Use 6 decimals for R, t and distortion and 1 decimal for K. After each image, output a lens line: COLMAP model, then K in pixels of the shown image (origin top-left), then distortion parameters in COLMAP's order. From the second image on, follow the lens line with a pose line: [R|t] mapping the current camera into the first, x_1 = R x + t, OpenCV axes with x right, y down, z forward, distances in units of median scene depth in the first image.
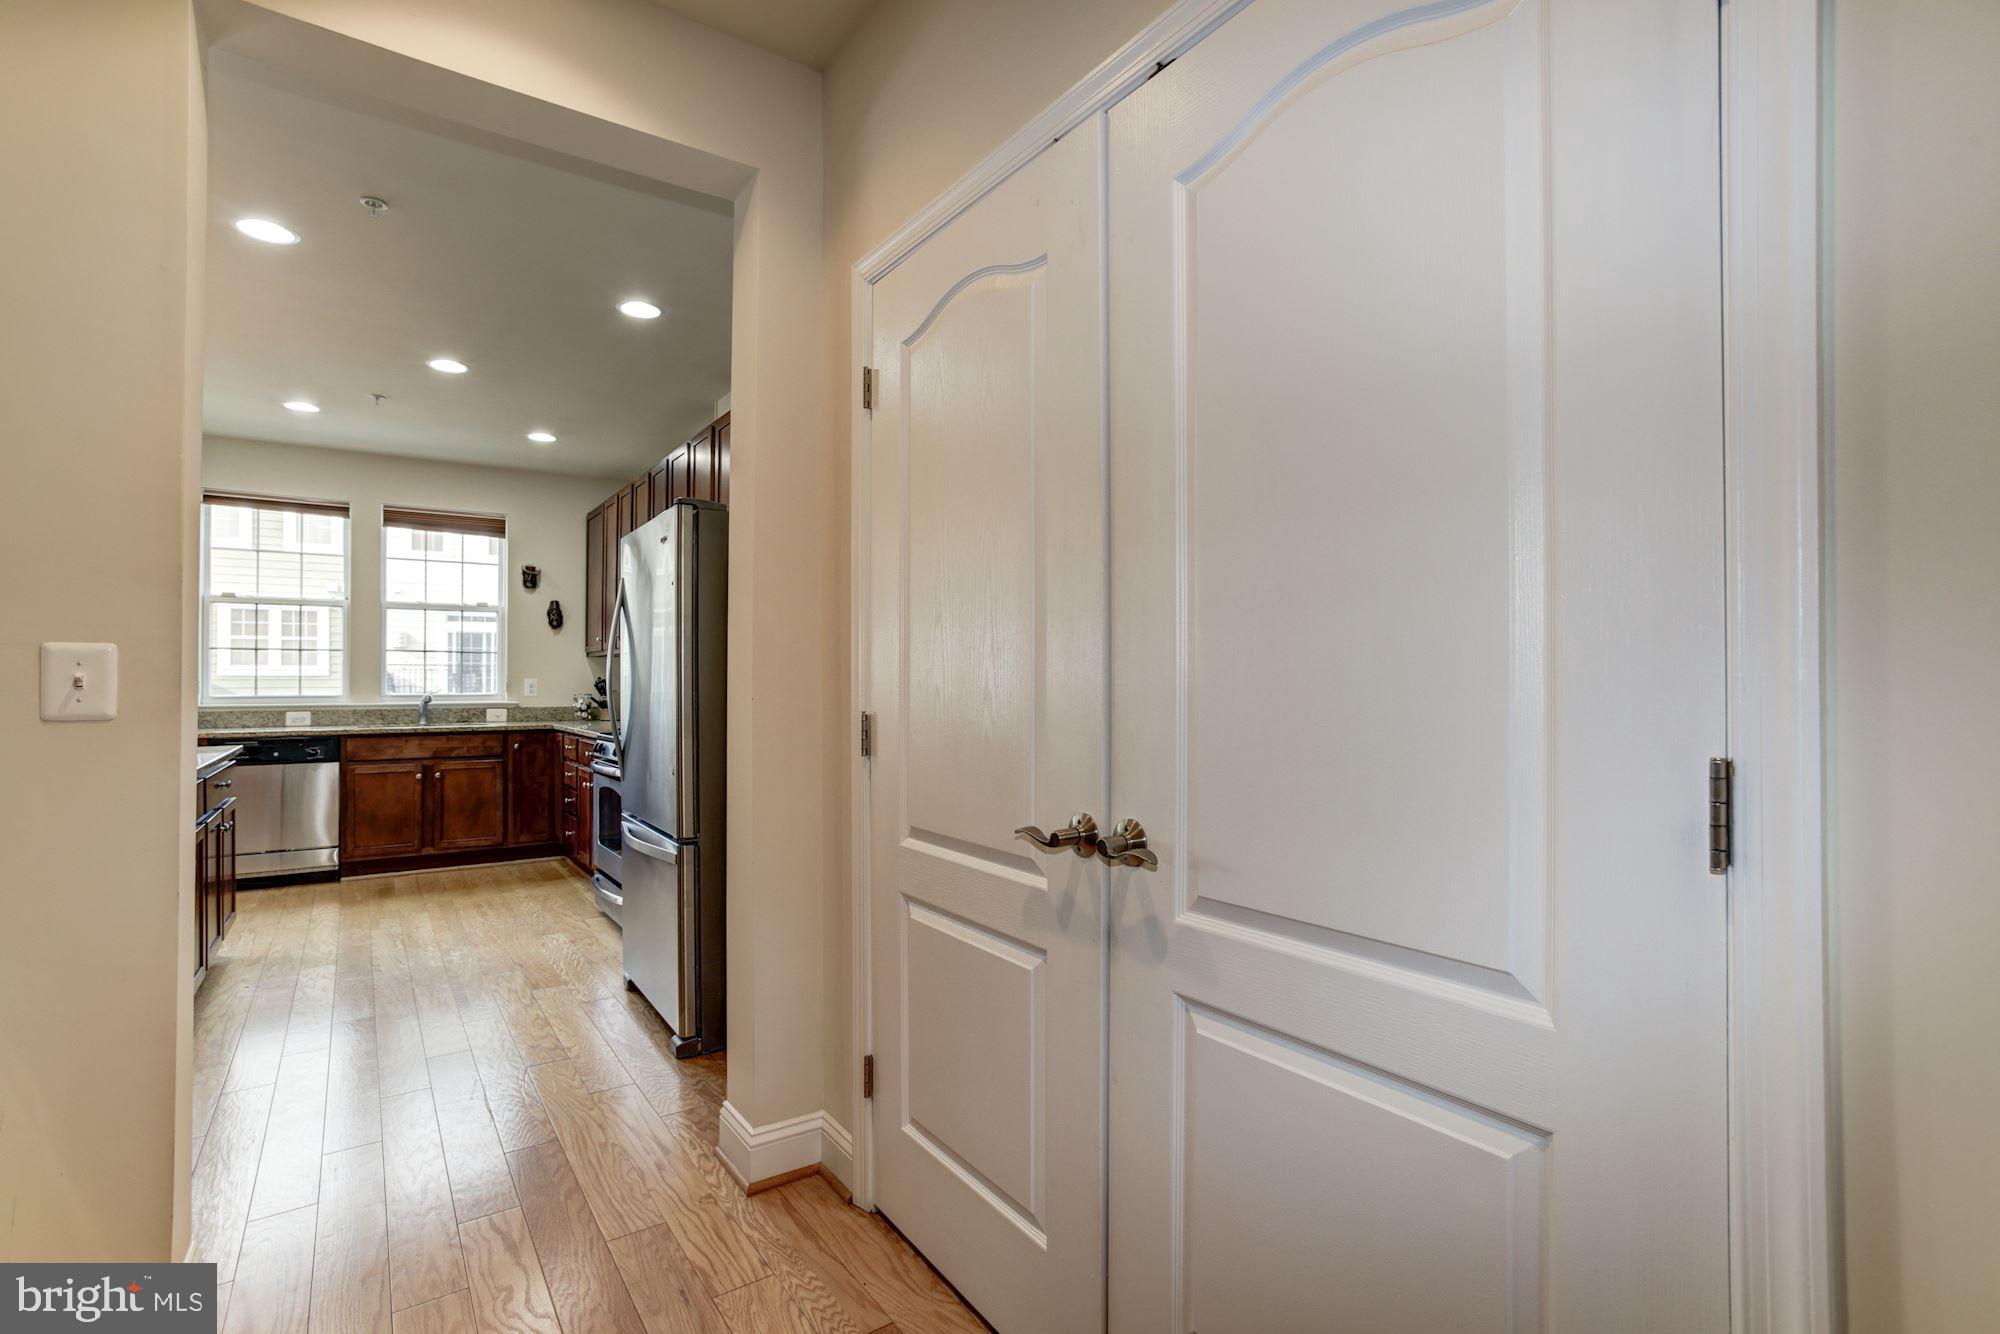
lens RADIAL K [[920.2, 0, 1011.5], [0, 920.2, 676.5], [0, 0, 1]] dist [-0.048429, 0.023381]
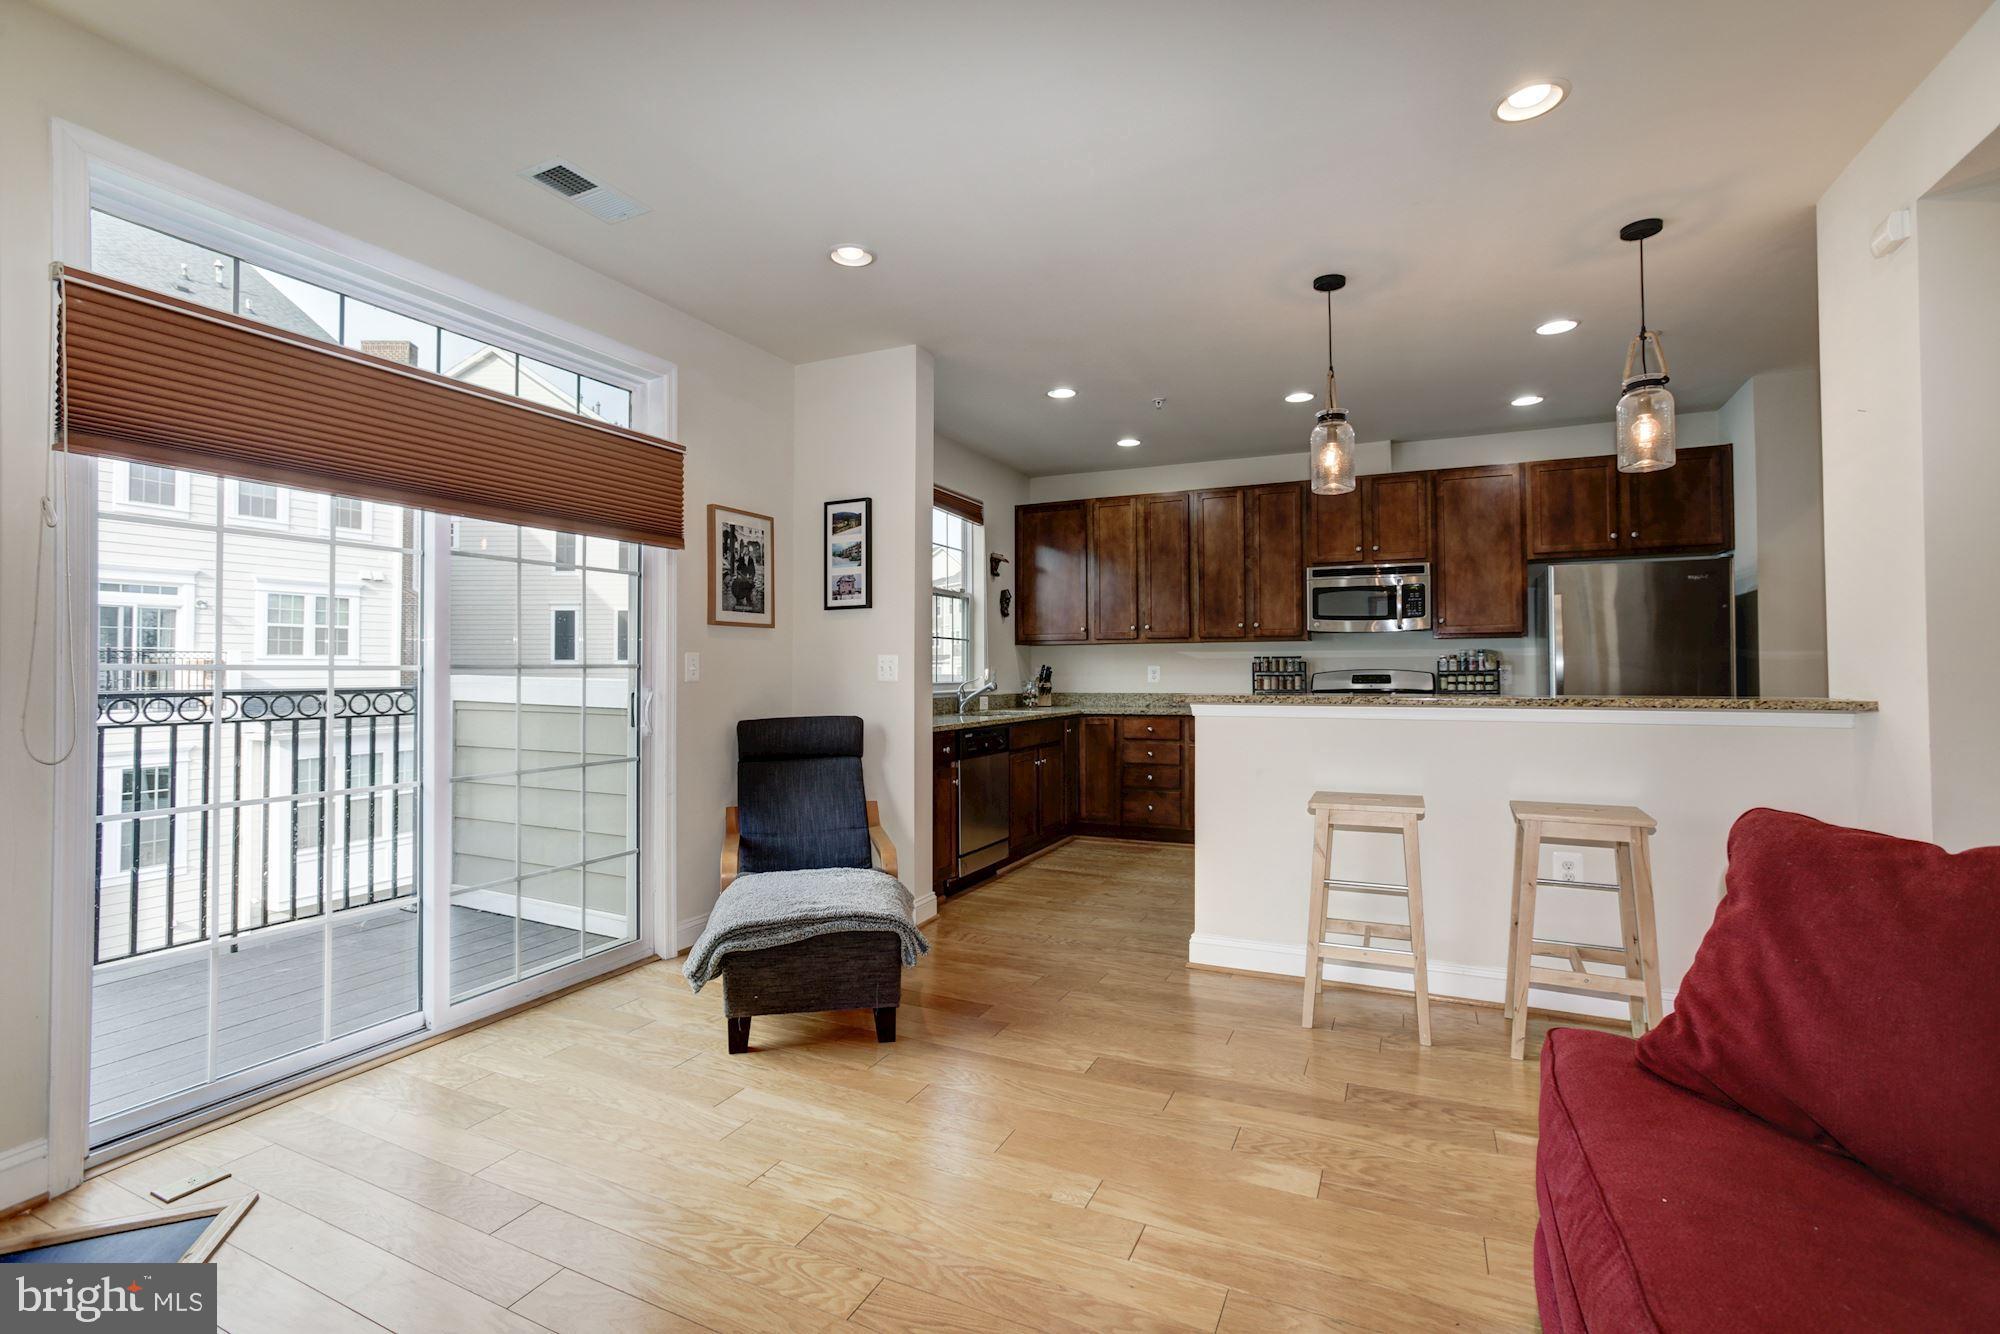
lens RADIAL K [[920.2, 0, 1009.1], [0, 920.2, 649.0], [0, 0, 1]] dist [-0.048429, 0.023381]
pose [[0.860623, 0.007028, 0.509195, -1.148855], [0.002378, 0.999838, -0.017819, 0.001829], [-0.509238, 0.016547, 0.860467, 0.128197]]
